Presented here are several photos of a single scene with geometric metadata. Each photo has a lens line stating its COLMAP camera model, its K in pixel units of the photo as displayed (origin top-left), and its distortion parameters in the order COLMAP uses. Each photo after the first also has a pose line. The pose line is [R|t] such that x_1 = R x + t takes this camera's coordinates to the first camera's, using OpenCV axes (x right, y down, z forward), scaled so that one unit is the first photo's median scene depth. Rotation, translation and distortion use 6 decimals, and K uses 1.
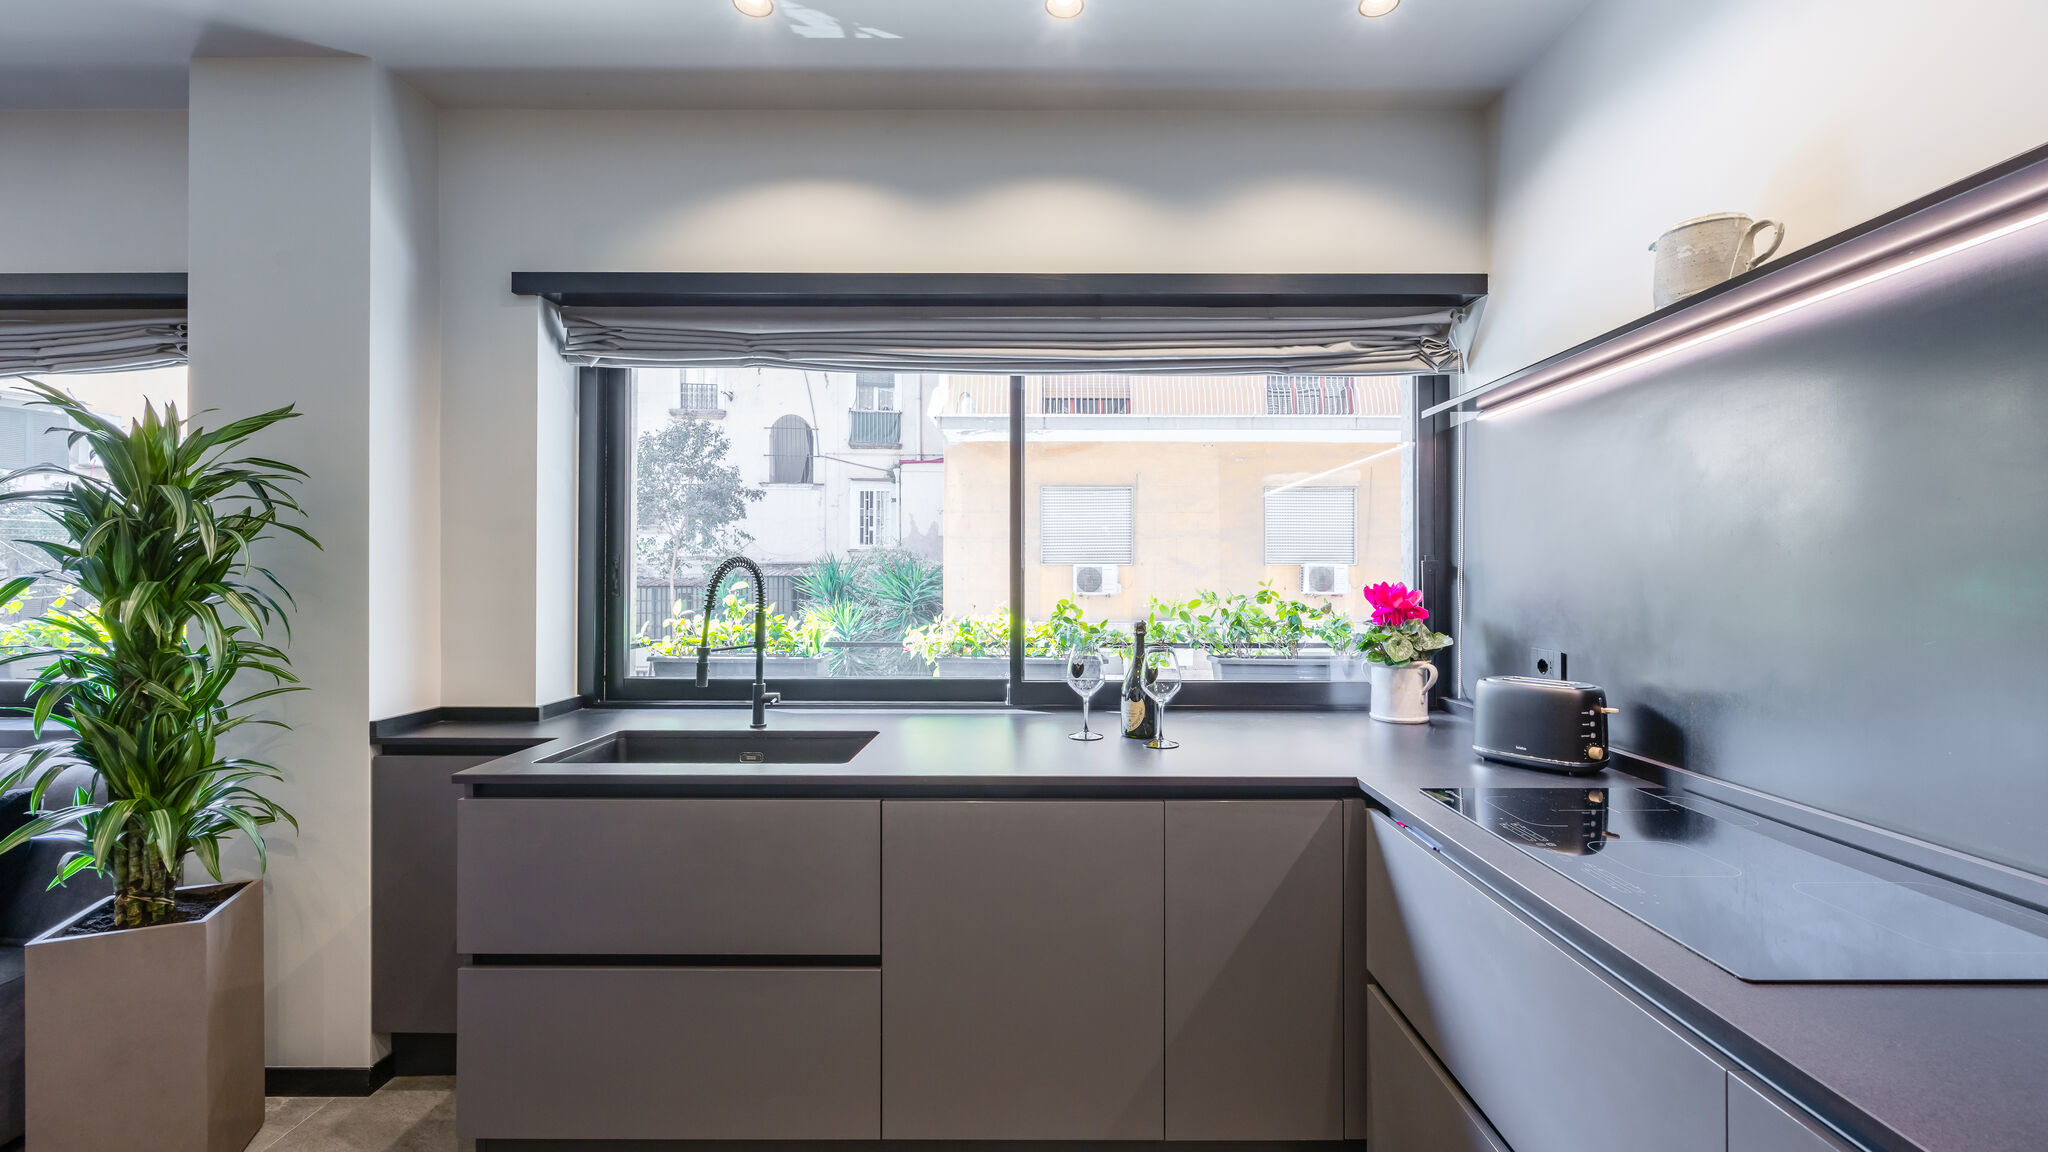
lens RADIAL K [[824.7, 0, 1048.1], [0, 824.7, 568.8], [0, 0, 1]] dist [-0.002579, -0.000282]
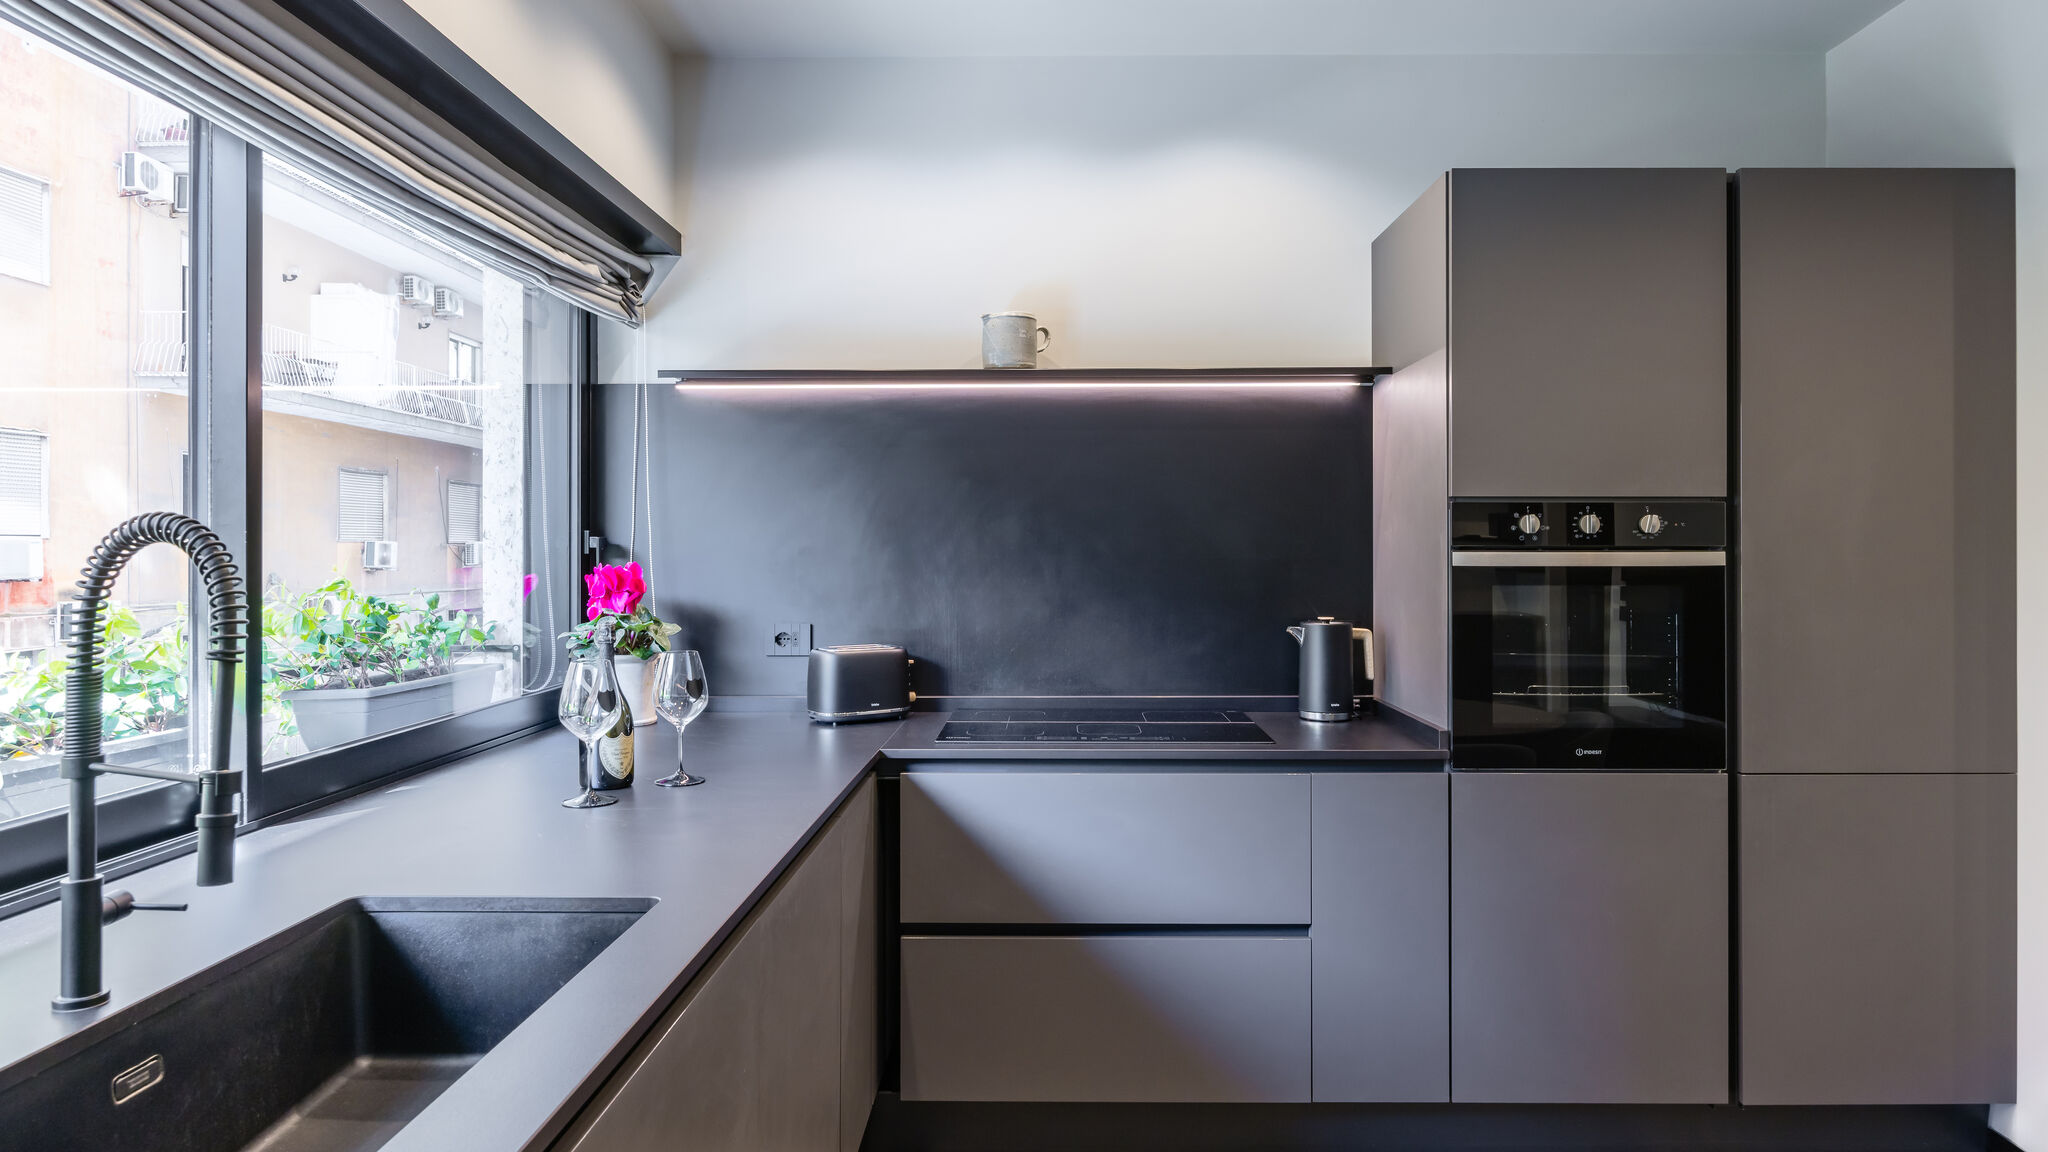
lens RADIAL K [[1177.7, 0, 1042.7], [0, 1177.7, 549.7], [0, 0, 1]] dist [-0.002272, -0.000316]
pose [[0.010117, -0.002031, 0.999947, -0.767488], [-0.005167, 0.999984, 0.002083, -0.001781], [-0.999935, -0.005187, 0.010107, 0.542491]]
